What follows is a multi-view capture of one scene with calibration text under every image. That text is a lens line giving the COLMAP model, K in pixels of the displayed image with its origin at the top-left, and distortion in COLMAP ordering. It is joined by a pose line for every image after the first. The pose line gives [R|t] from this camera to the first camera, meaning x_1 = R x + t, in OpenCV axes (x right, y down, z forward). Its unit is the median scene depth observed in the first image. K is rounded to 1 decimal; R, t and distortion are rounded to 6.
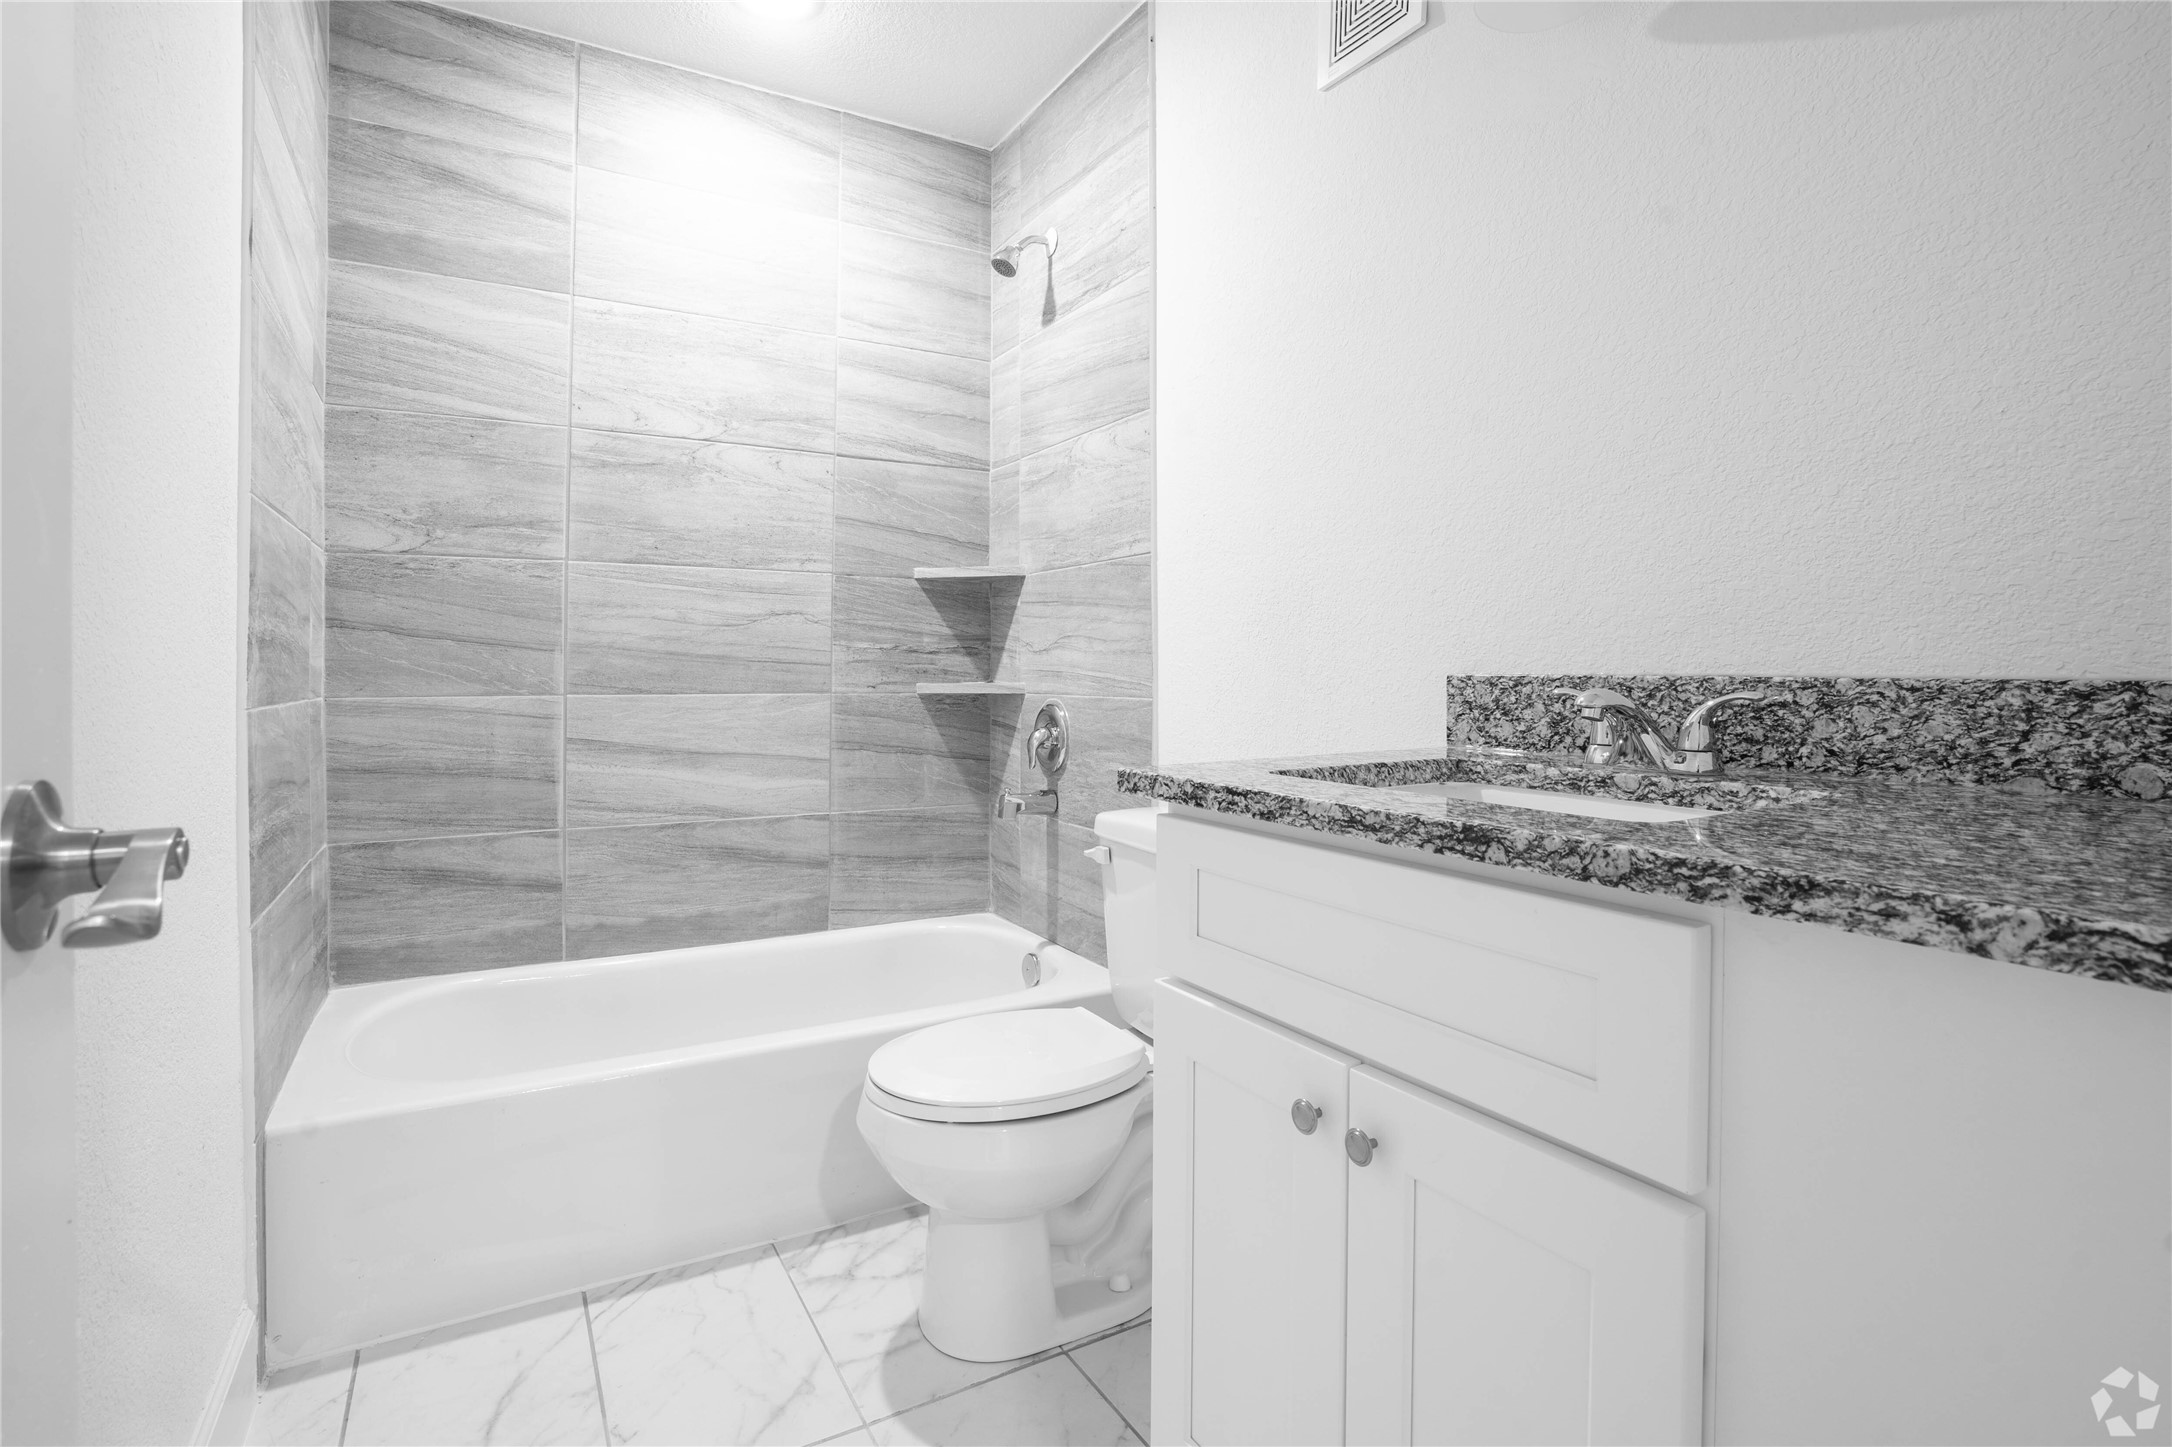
lens RADIAL K [[1007.9, 0, 1086.7], [0, 1007.9, 669.3], [0, 0, 1]] dist [-0.018673, -0.000028]
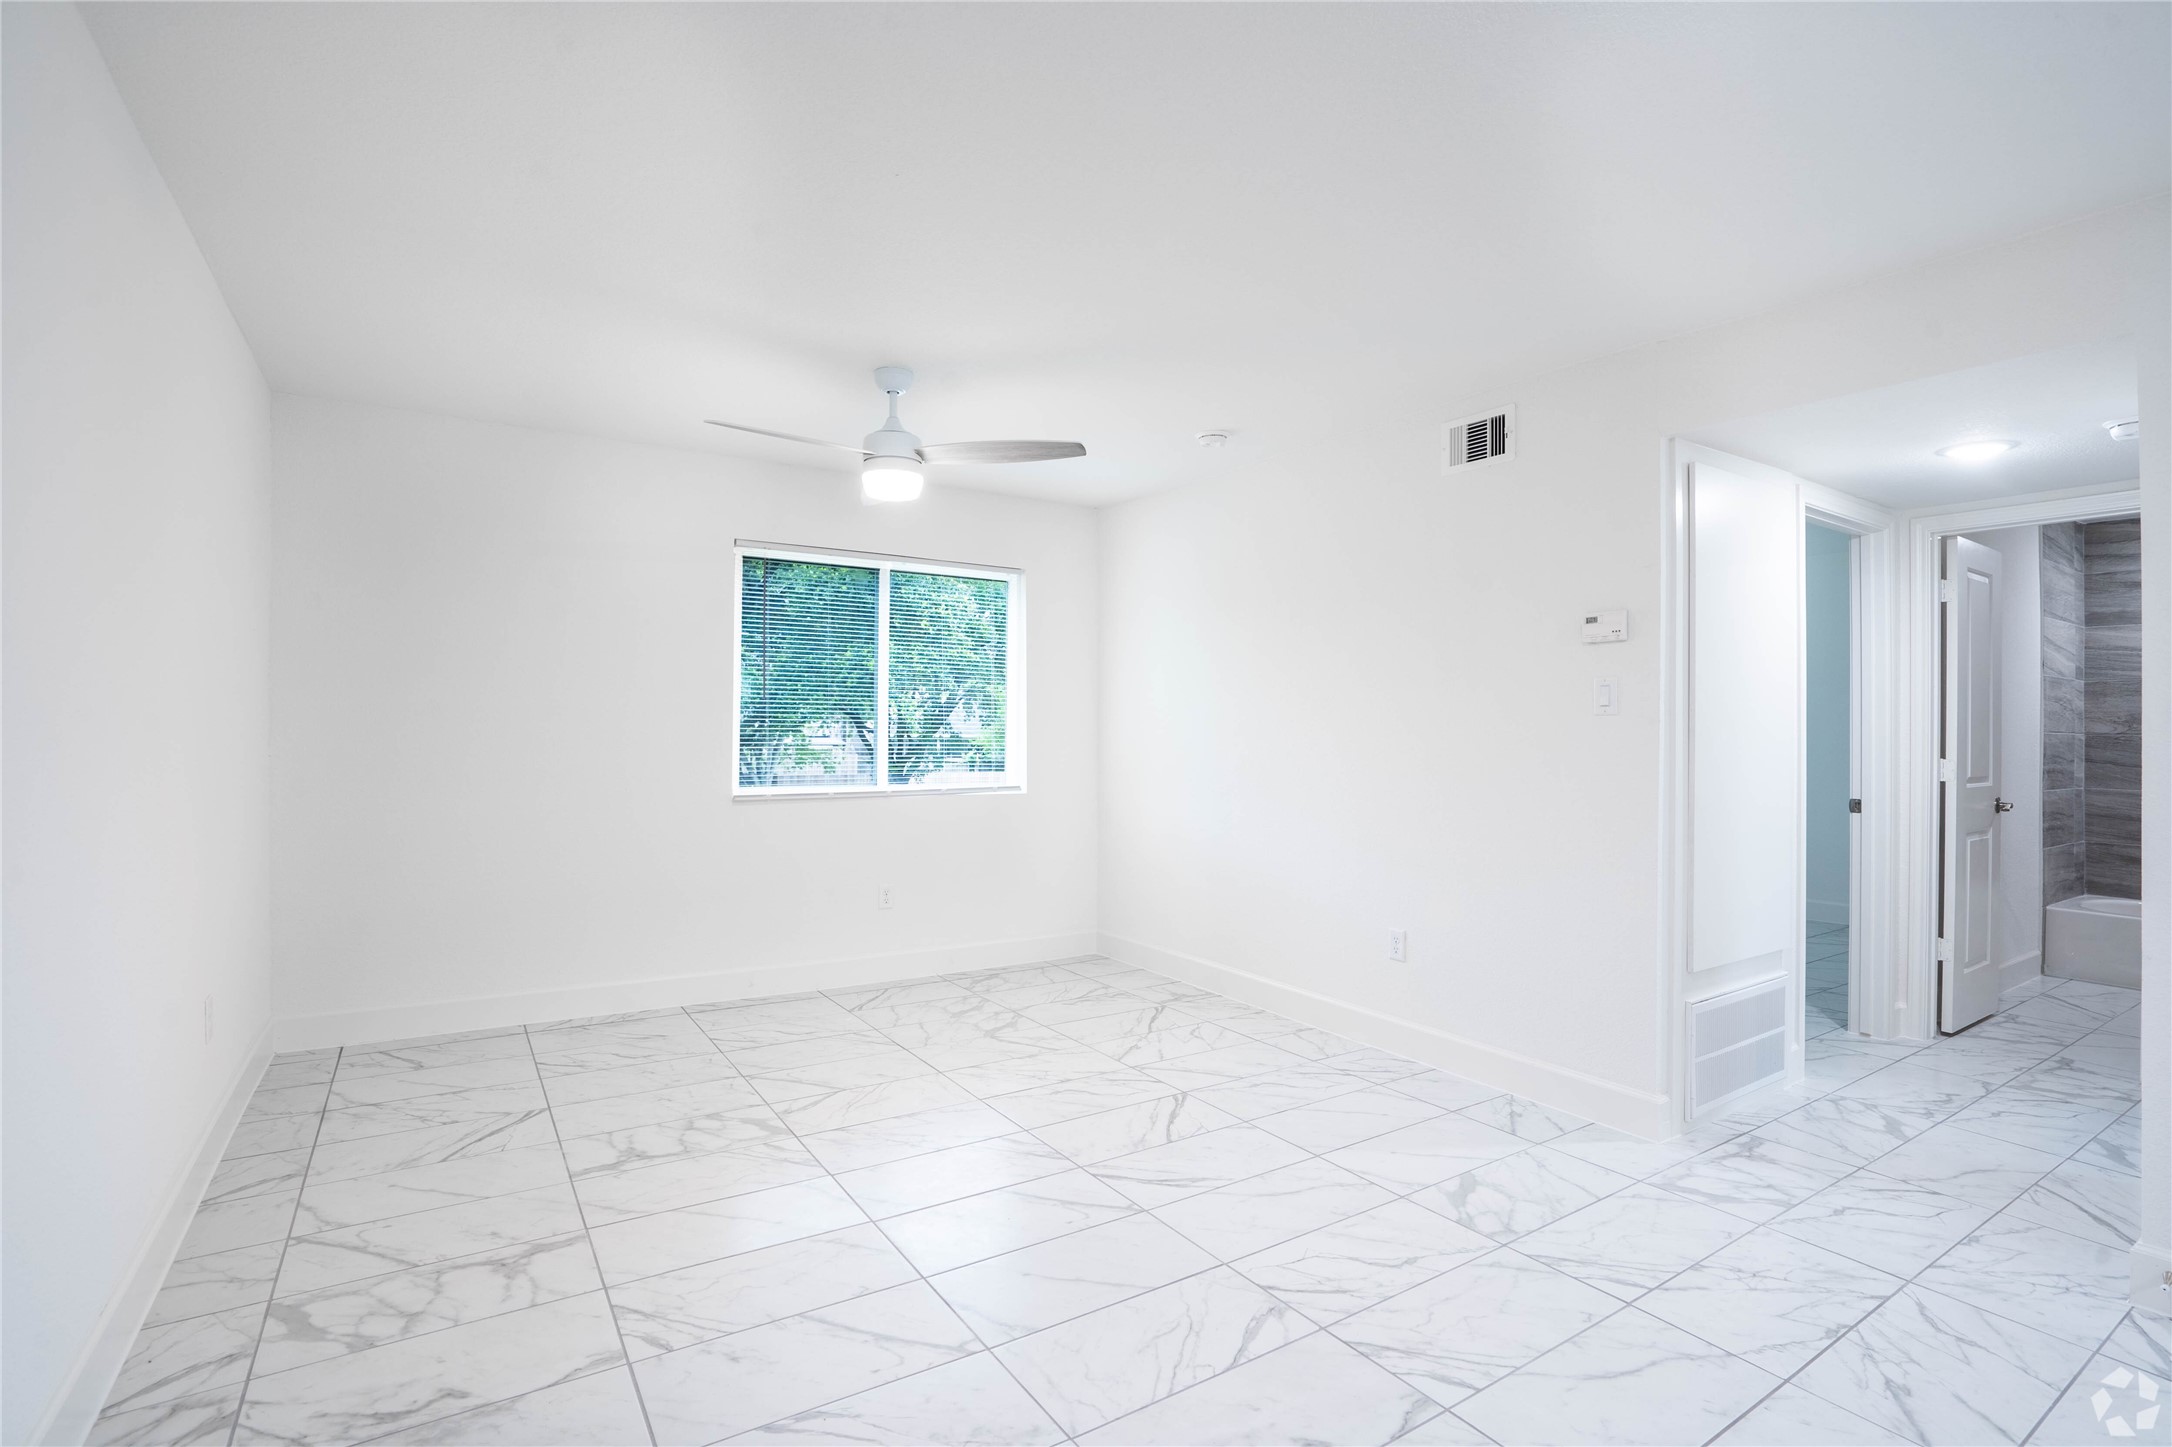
lens RADIAL K [[1021.7, 0, 1086.0], [0, 1021.7, 723.5], [0, 0, 1]] dist [-0.002659, -0.000706]
pose [[0.045412, -0.008734, -0.998930, 1.906439], [-0.009162, 0.999916, -0.009160, -0.097267], [0.998926, 0.009568, 0.045328, -1.868988]]
